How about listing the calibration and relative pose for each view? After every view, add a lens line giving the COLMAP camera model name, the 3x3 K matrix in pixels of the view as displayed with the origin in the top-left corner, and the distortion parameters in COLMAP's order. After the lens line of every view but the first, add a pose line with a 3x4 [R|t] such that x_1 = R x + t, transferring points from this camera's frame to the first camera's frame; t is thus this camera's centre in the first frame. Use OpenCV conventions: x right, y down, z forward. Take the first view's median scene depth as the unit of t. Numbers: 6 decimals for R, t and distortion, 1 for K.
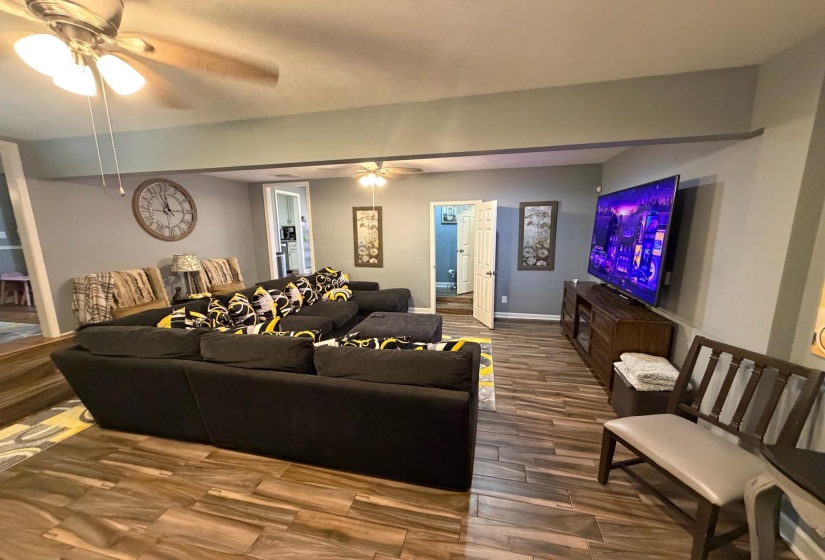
lens RADIAL K [[298.5, 0, 416.5], [0, 298.5, 279.4], [0, 0, 1]] dist [-0.000775, -0.000024]
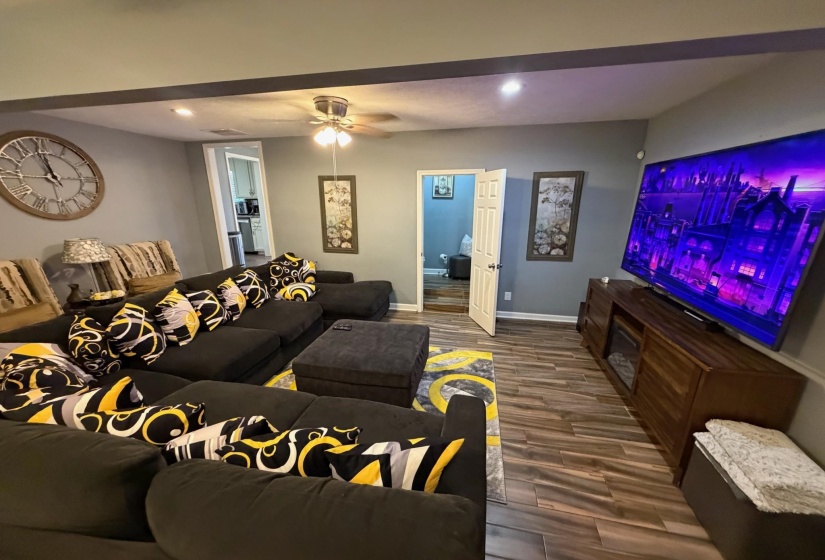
lens RADIAL K [[307.6, 0, 412.7], [0, 307.6, 283.6], [0, 0, 1]] dist [-0.000825, 0.000077]
pose [[0.999855, 0.006603, 0.015724, 0.028758], [-0.008074, 0.995408, 0.095381, -0.053781], [-0.015022, -0.095494, 0.995317, 0.221935]]
